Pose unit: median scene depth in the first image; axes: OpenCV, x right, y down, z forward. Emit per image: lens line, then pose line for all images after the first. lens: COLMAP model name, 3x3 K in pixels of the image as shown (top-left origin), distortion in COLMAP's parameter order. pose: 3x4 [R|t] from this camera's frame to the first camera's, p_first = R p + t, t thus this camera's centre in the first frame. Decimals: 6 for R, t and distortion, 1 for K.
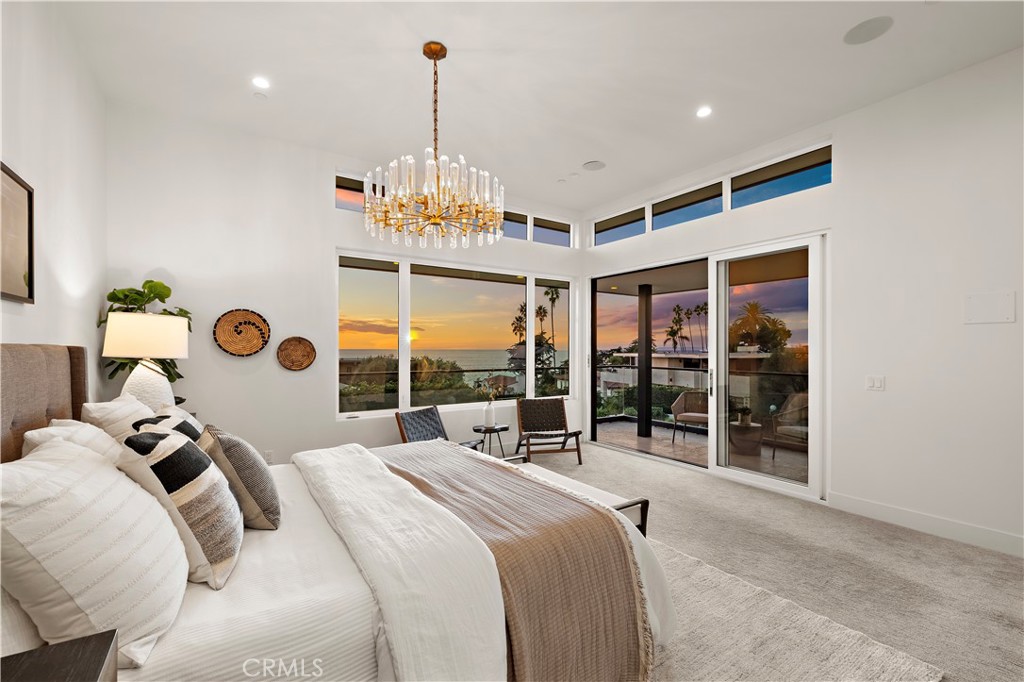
lens RADIAL K [[435.9, 0, 518.5], [0, 435.9, 346.7], [0, 0, 1]] dist [0.001247, 0.000087]
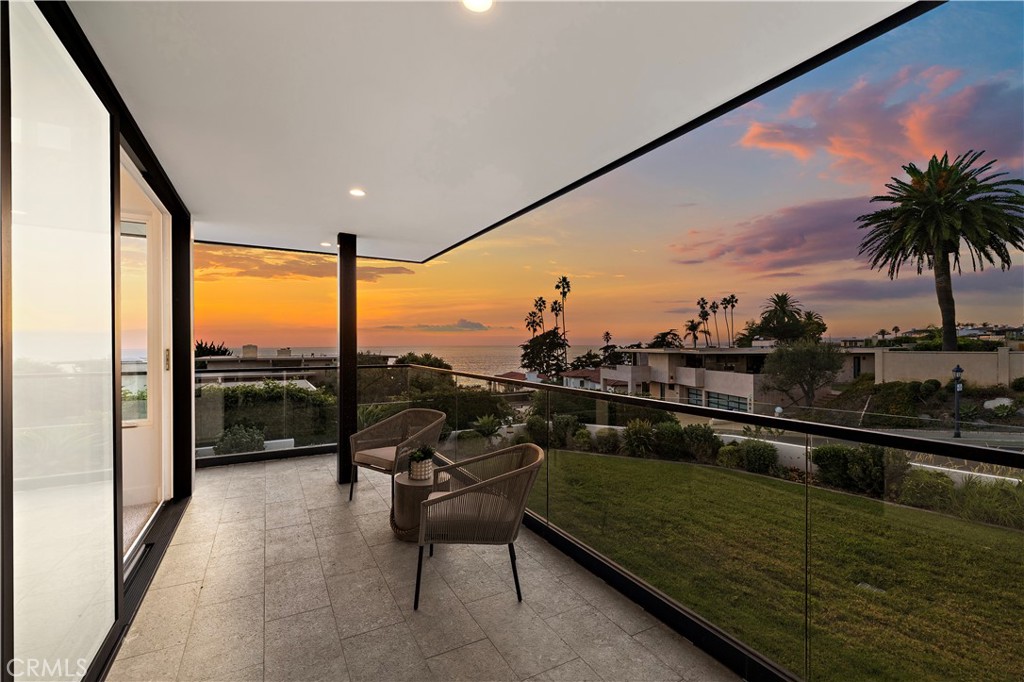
lens RADIAL K [[432.2, 0, 515.0], [0, 432.2, 345.9], [0, 0, 1]] dist [-0.000946, -0.000136]
pose [[0.996516, -0.003363, -0.083333, 0.044248], [0.003968, 0.999967, 0.007090, 0.000782], [0.083306, -0.007396, 0.996497, 0.031599]]
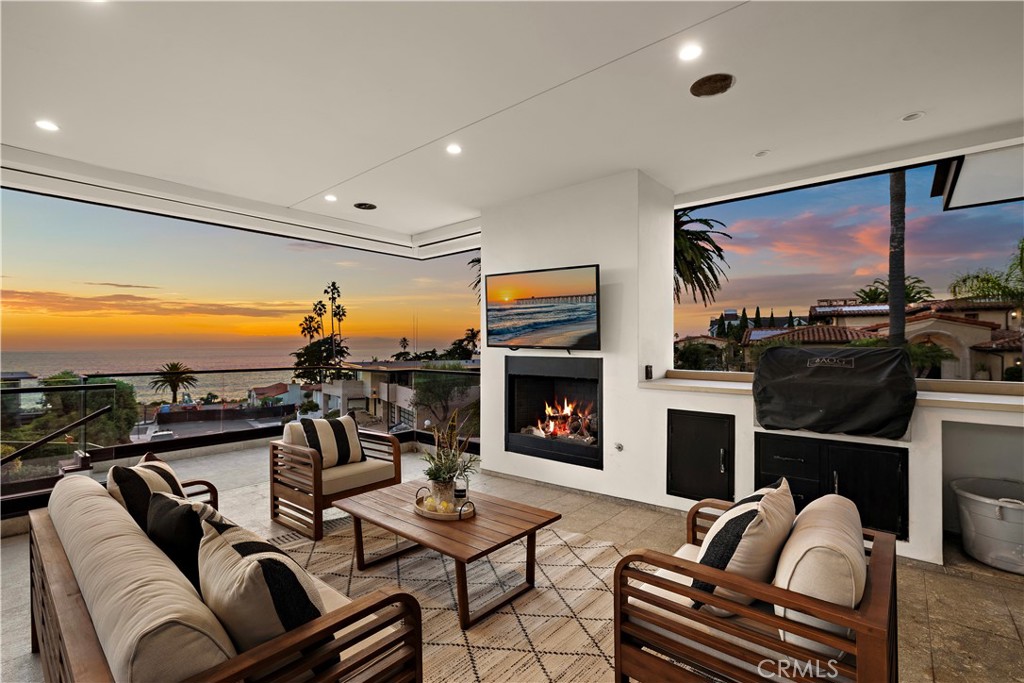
lens RADIAL K [[456.5, 0, 512.0], [0, 456.5, 341.5], [0, 0, 1]] dist [-0.002005, -0.000311]
pose [[0.967325, 0.002396, 0.253529, 0.174876], [-0.001137, 0.999986, -0.005112, -0.013455], [-0.253537, 0.004656, 0.967314, -0.013756]]
